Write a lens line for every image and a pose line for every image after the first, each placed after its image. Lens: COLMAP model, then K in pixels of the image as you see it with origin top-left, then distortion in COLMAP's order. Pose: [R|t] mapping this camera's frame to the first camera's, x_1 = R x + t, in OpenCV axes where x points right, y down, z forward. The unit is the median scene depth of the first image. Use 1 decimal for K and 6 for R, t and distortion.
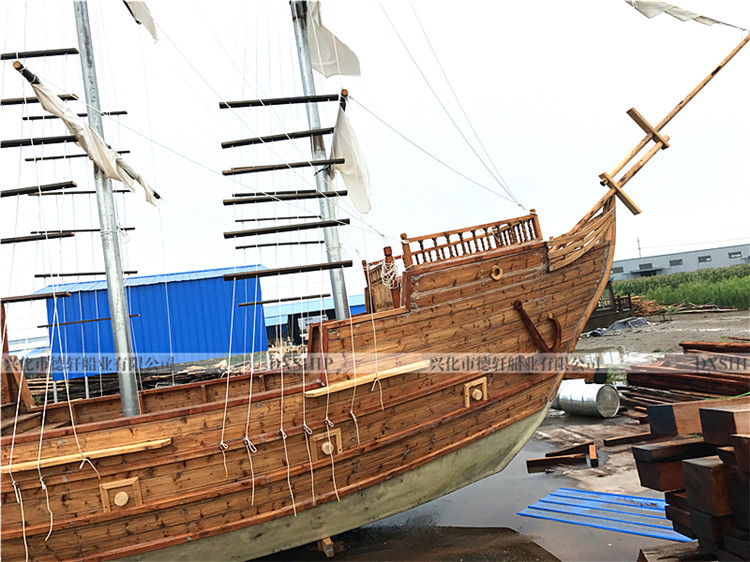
lens RADIAL K [[609.5, 0, 373.1], [0, 609.5, 272.6], [0, 0, 1]] dist [0.051278, -0.073727]
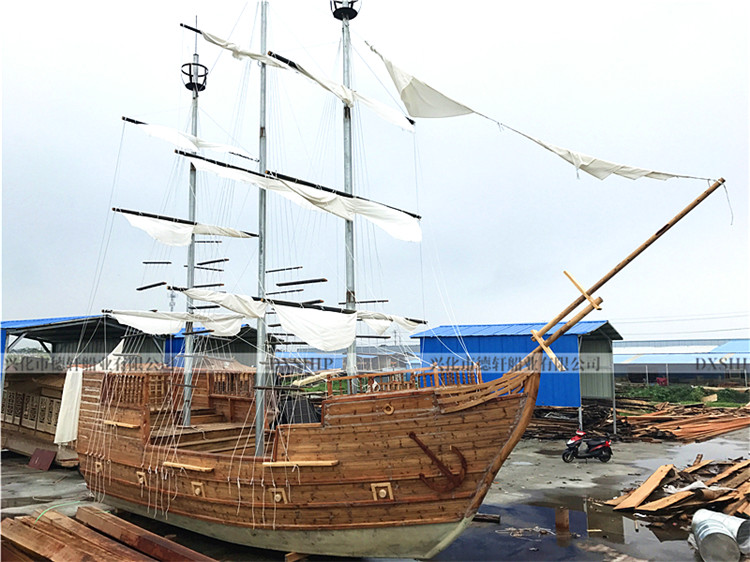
lens RADIAL K [[622.1, 0, 375.9], [0, 622.1, 282.6], [0, 0, 1]] dist [0.029756, -0.001731]
pose [[0.652235, 0.038136, -0.757057, 1.238979], [-0.017319, 0.999223, 0.035413, -0.334654], [0.757819, -0.009986, 0.652388, 0.073714]]
